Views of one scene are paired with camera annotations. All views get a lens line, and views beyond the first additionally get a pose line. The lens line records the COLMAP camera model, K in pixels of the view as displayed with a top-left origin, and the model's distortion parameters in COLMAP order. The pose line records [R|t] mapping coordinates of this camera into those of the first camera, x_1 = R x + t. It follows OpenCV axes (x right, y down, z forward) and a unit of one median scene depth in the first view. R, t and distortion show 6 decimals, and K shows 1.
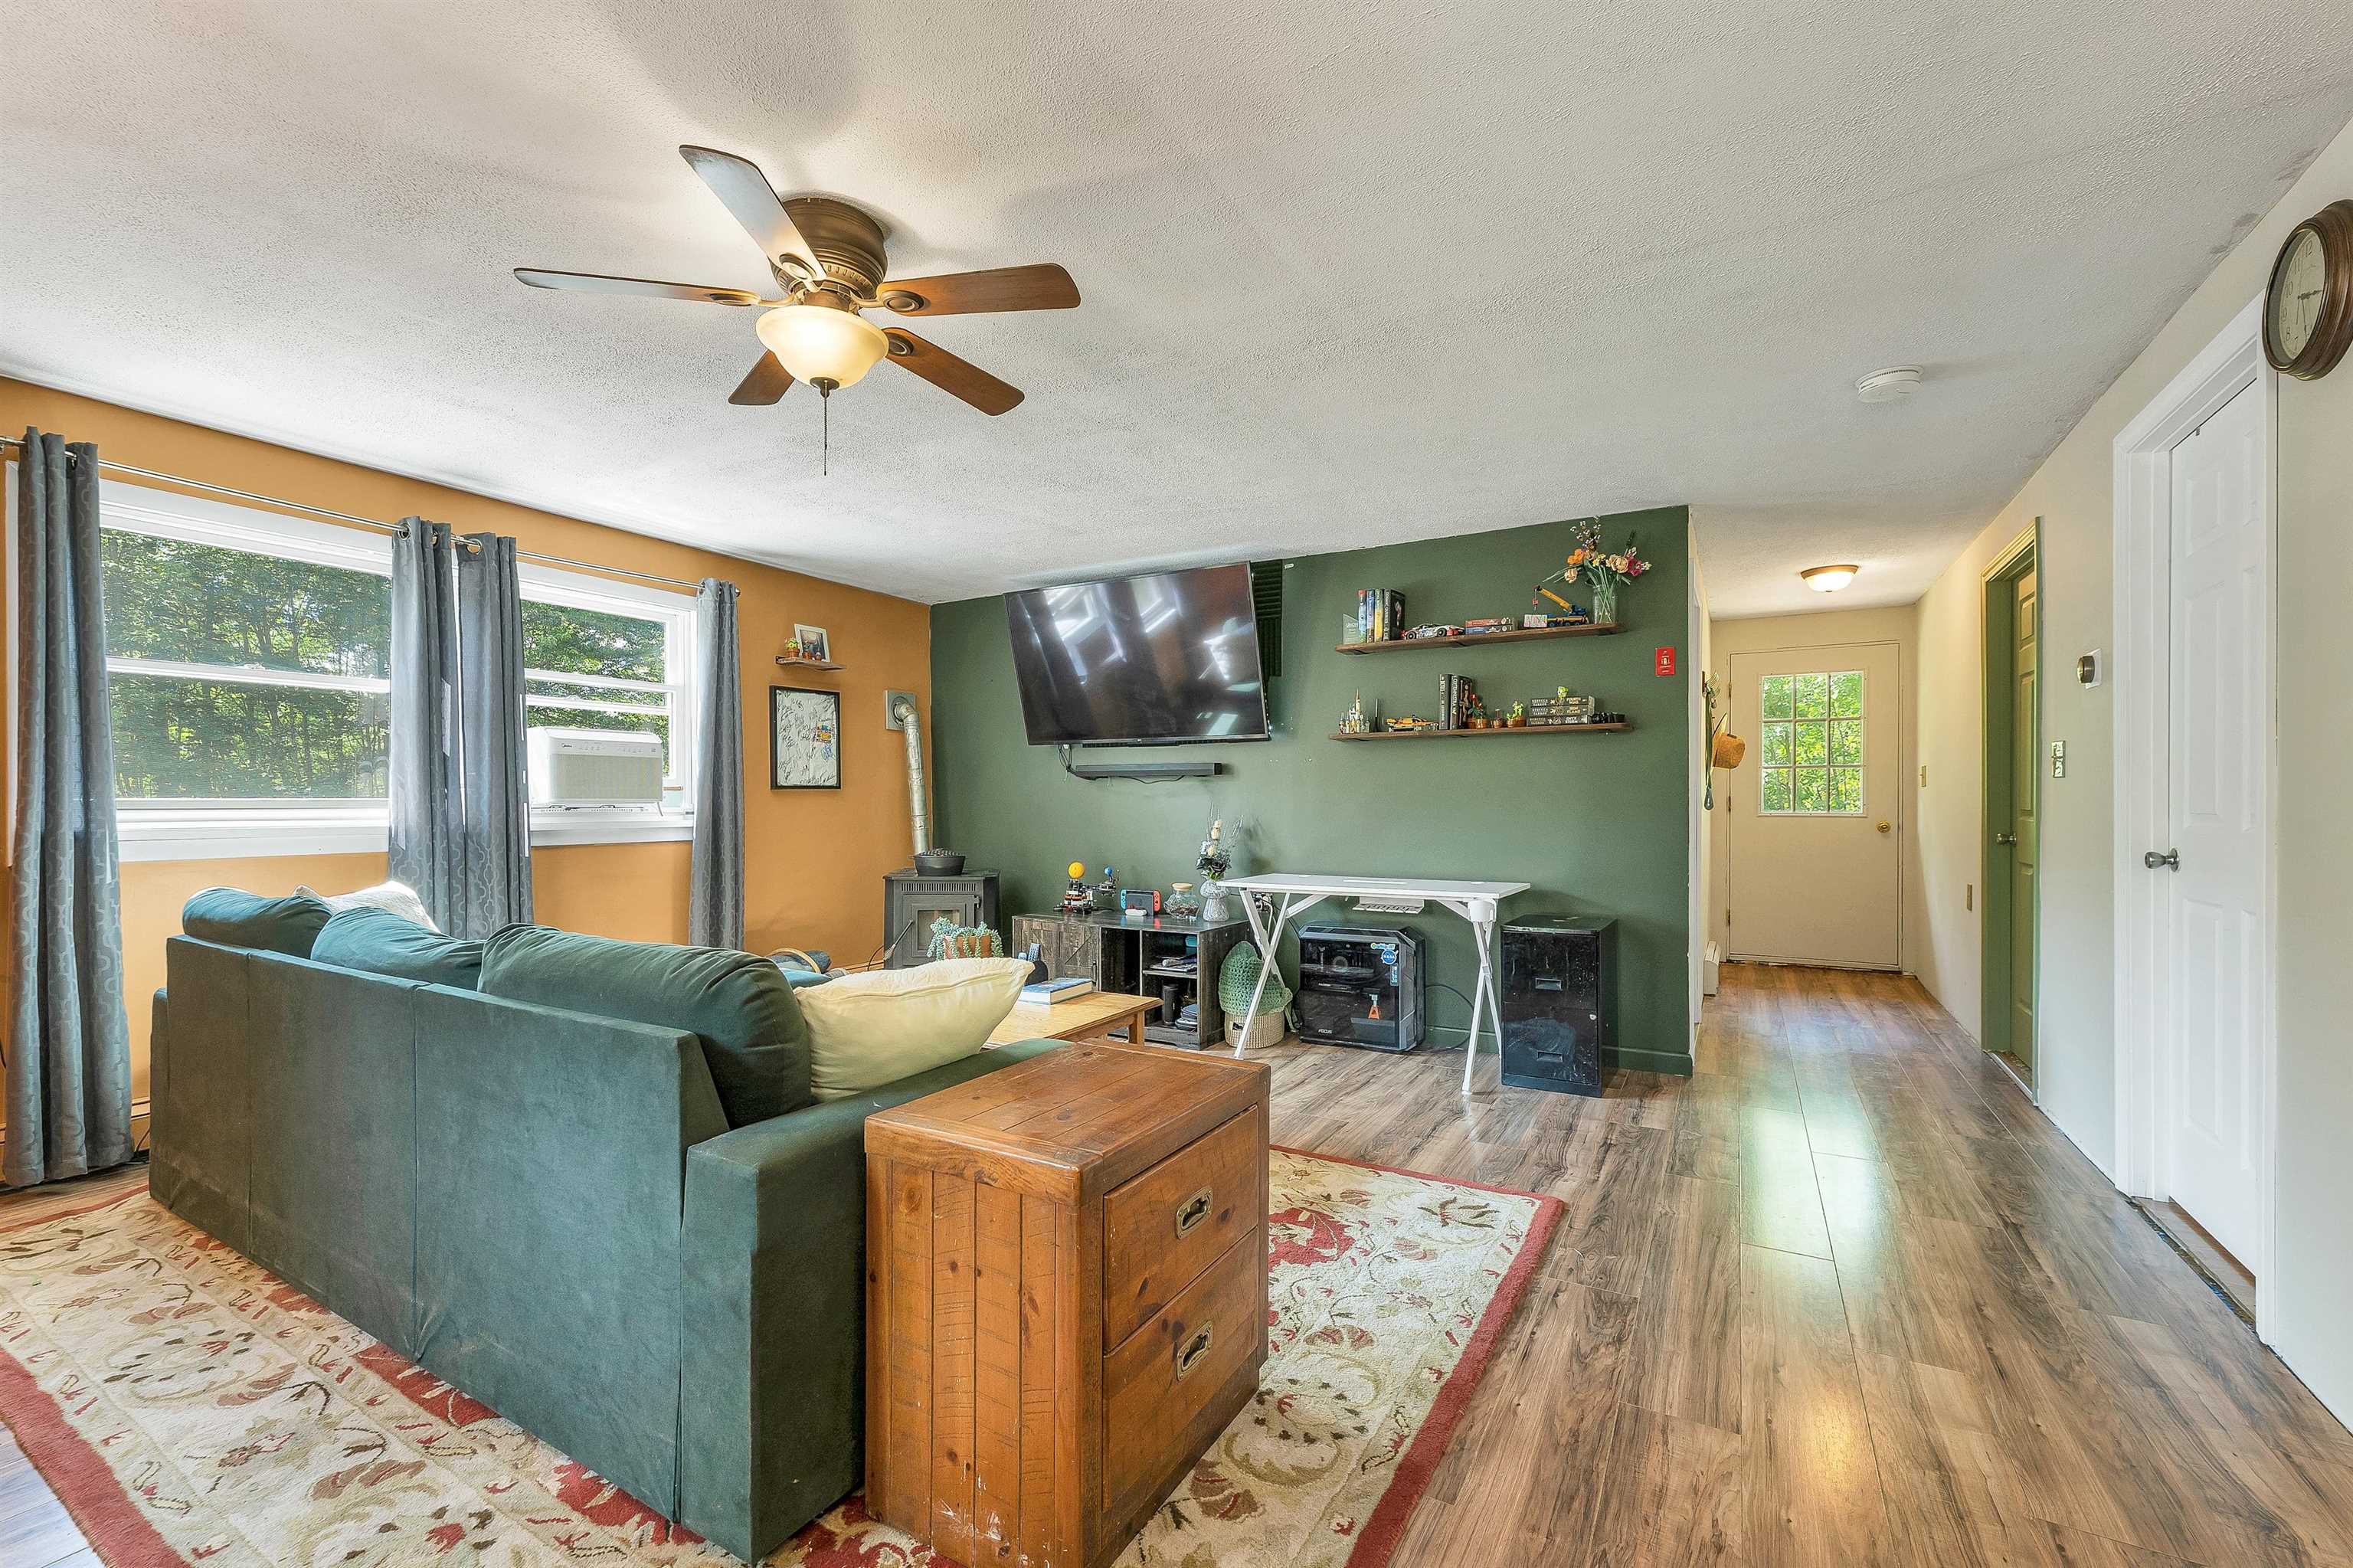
lens RADIAL K [[980.6, 0, 1177.0], [0, 980.6, 794.2], [0, 0, 1]] dist [0.002179, -0.000571]
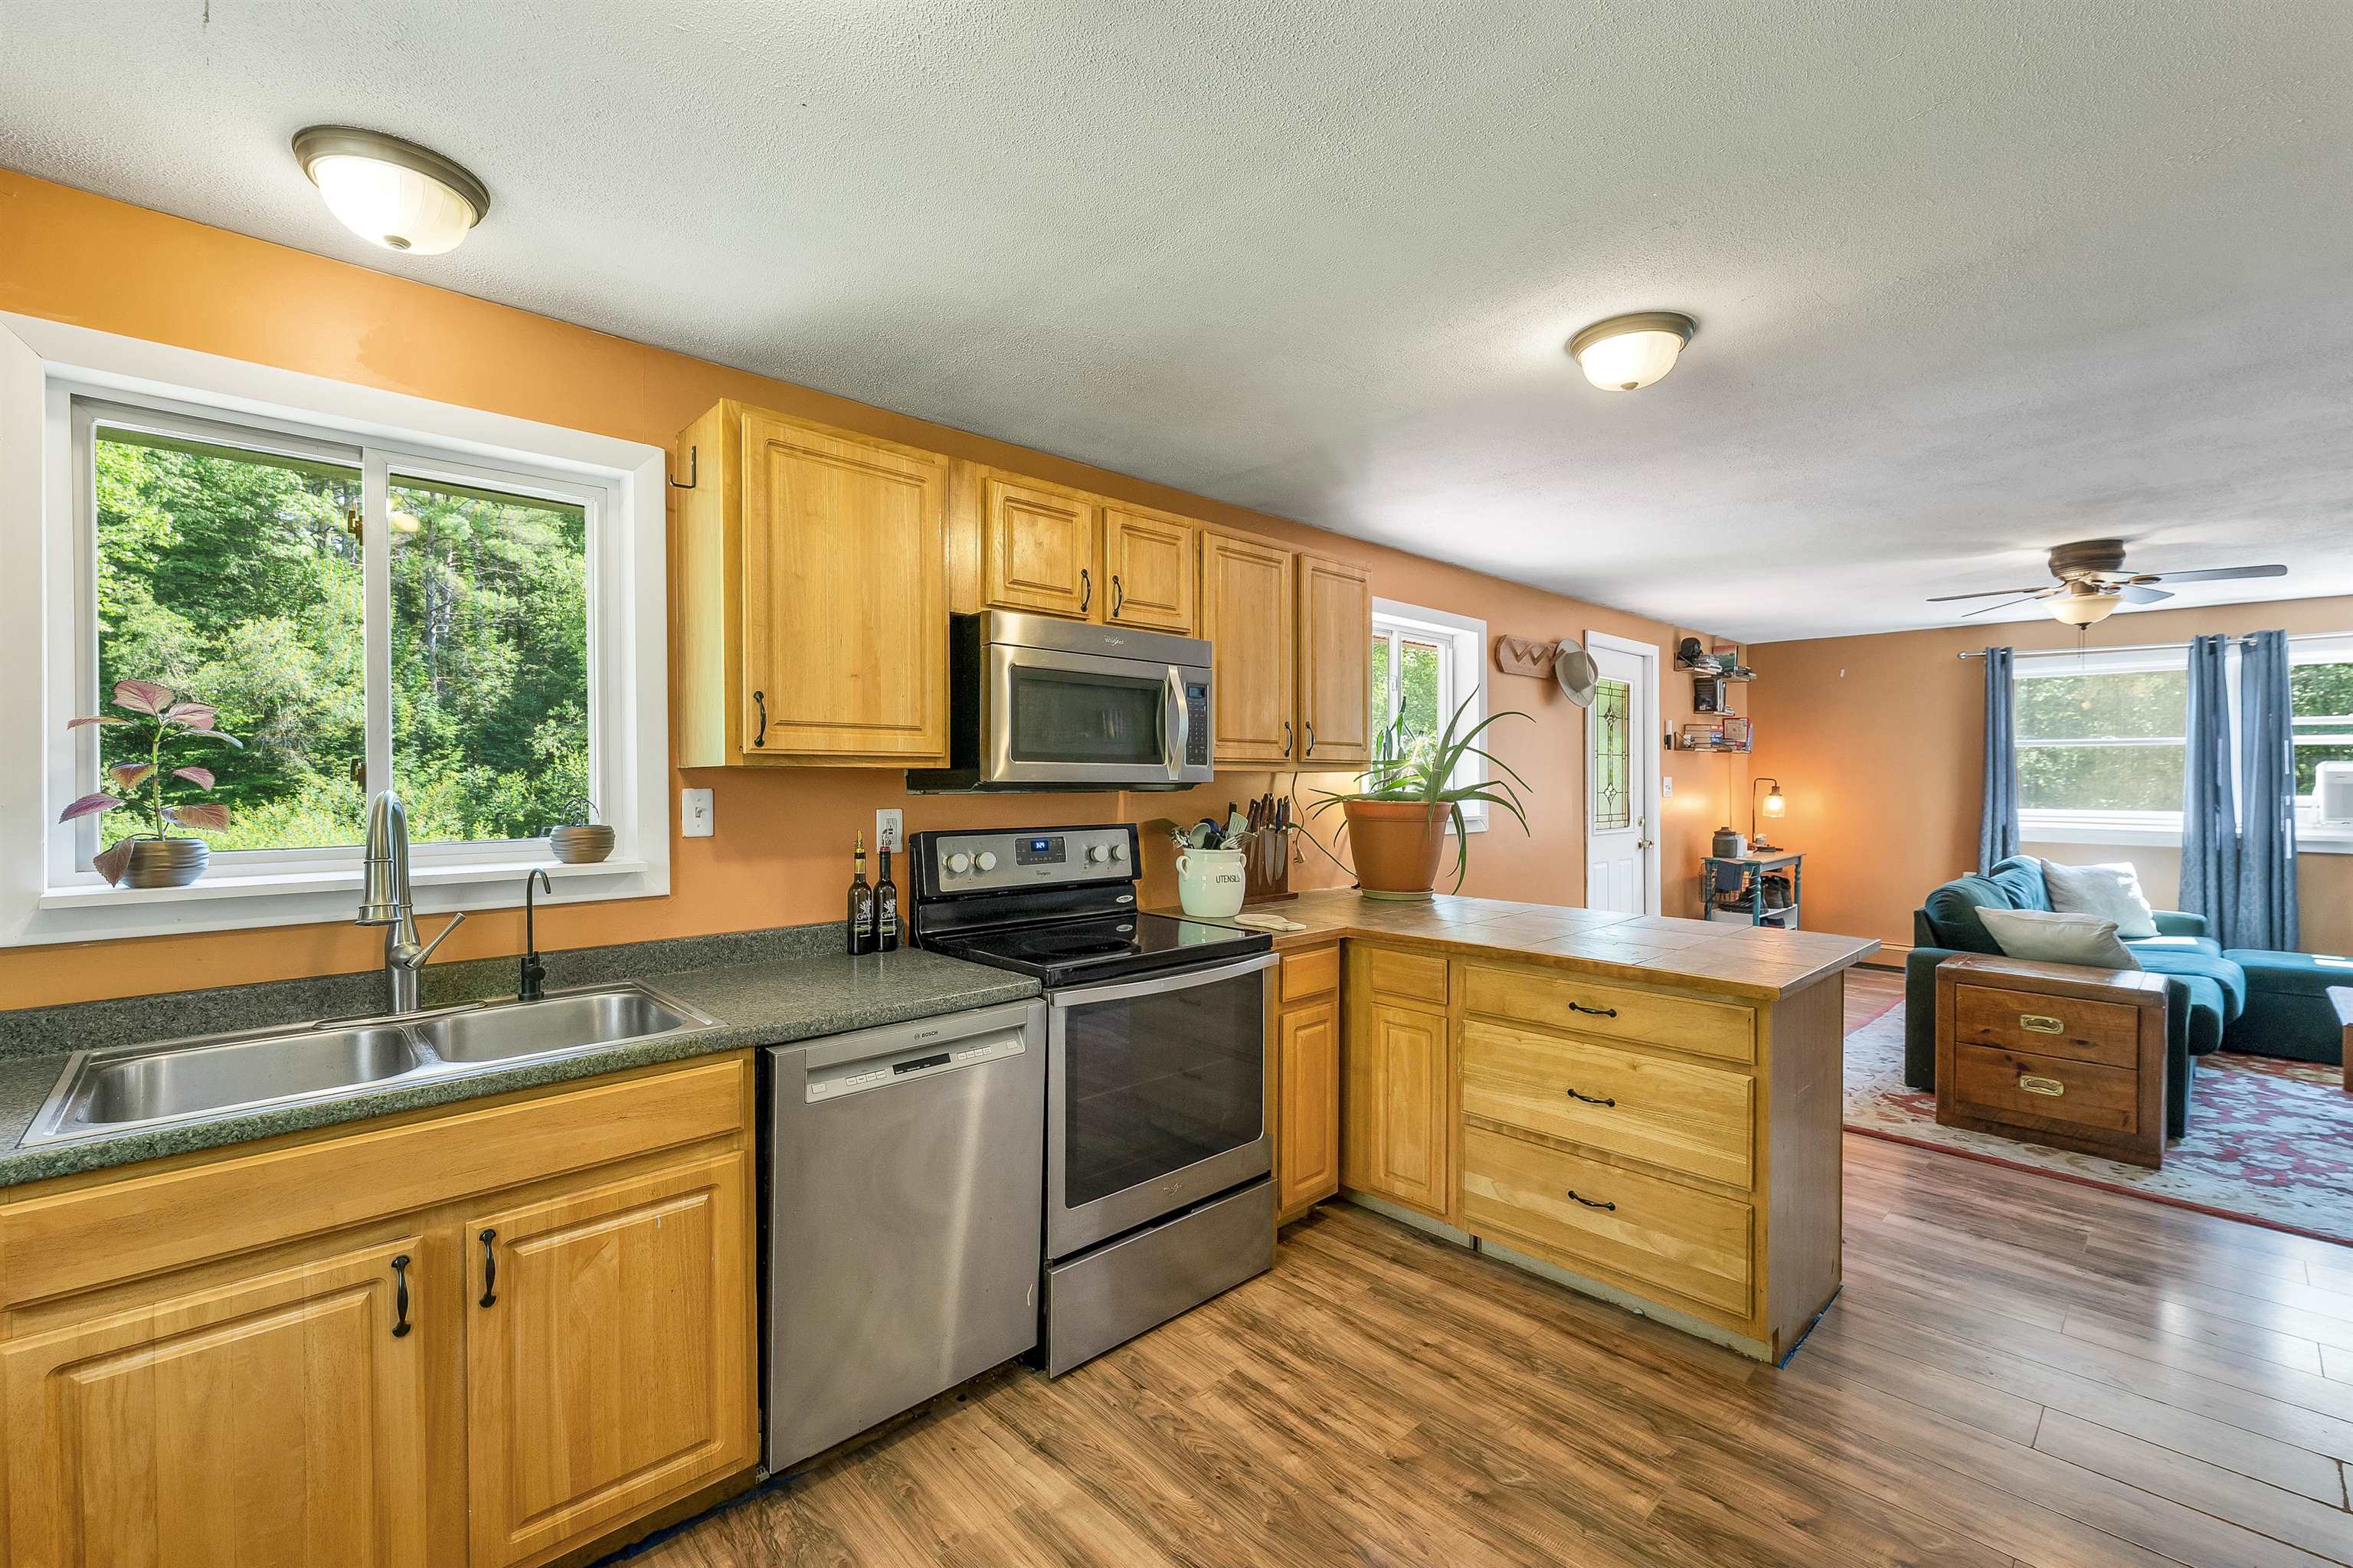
lens RADIAL K [[995.3, 0, 1169.2], [0, 995.3, 784.8], [0, 0, 1]] dist [0.004975, -0.000018]
pose [[-0.286732, 0.011461, -0.957942, 1.531854], [0.007186, 0.999926, 0.009812, -0.088880], [0.957984, -0.004070, -0.286793, -0.142762]]
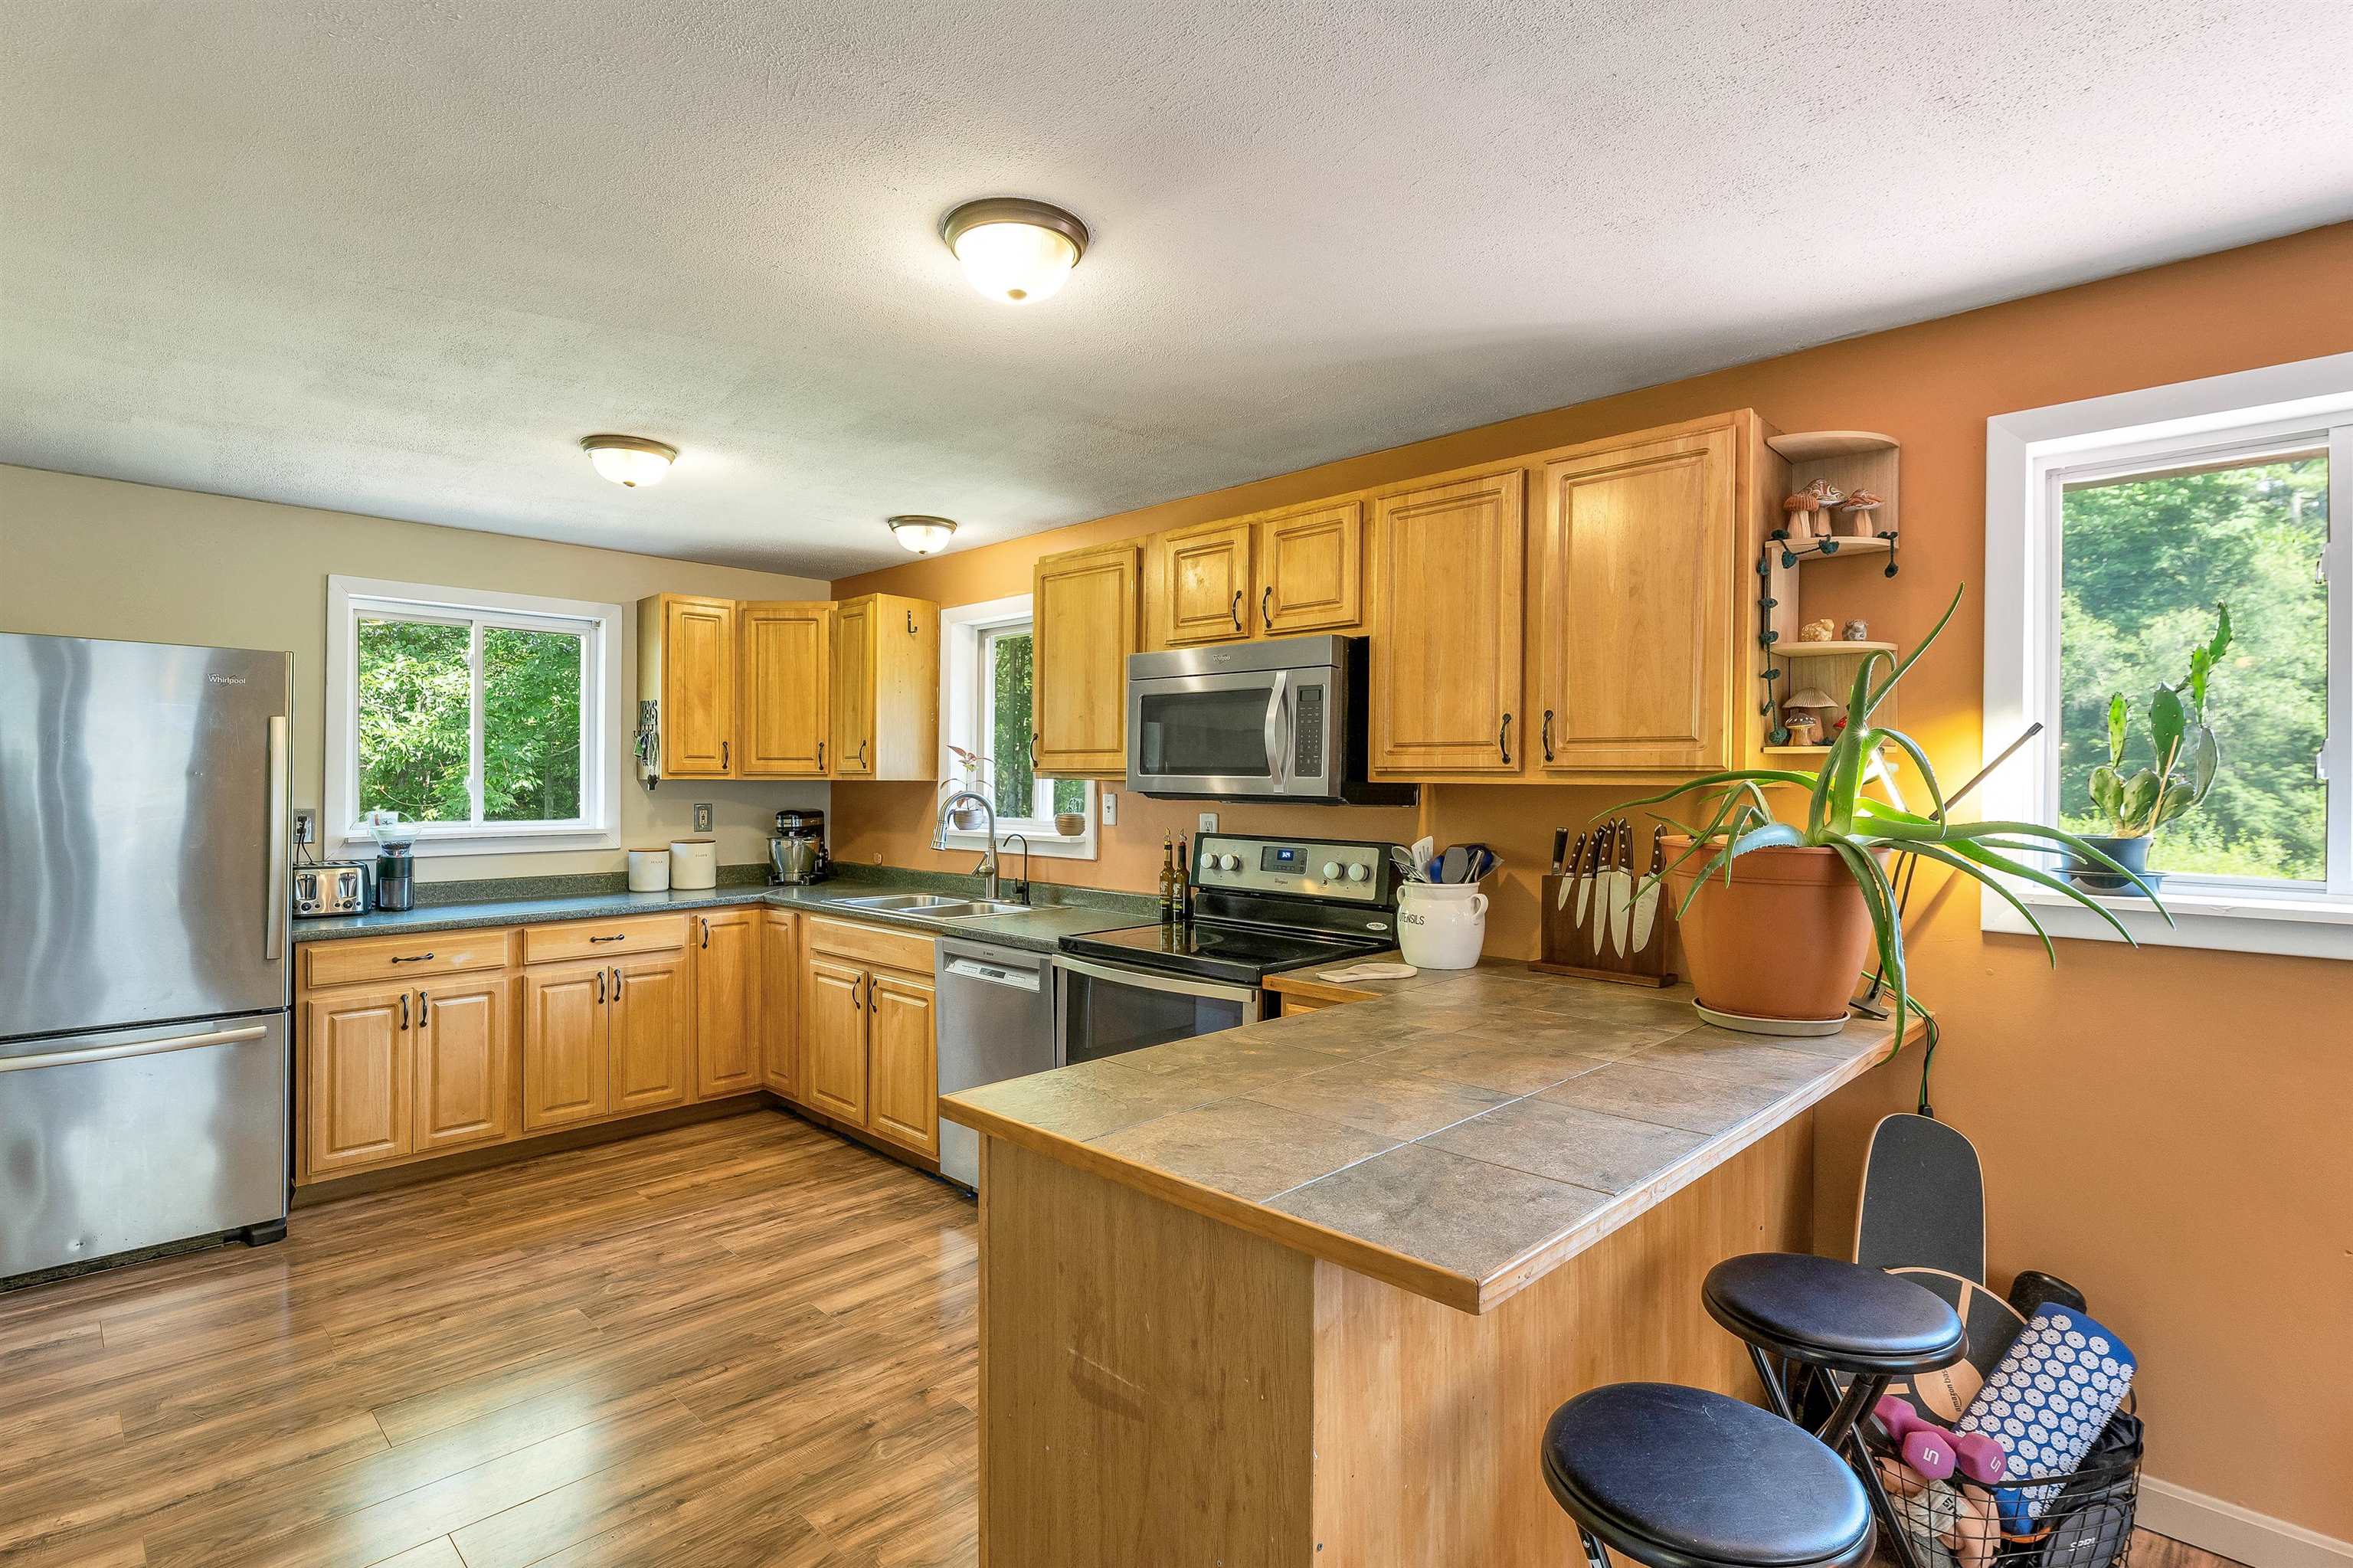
lens RADIAL K [[1140.6, 0, 1176.5], [0, 1140.6, 784.0], [0, 0, 1]] dist [0.000899, -0.000872]
pose [[-0.966718, -0.003951, 0.255815, 0.413155], [-0.005371, 0.999974, -0.004852, -0.086326], [-0.255789, -0.006065, -0.966714, 0.624486]]
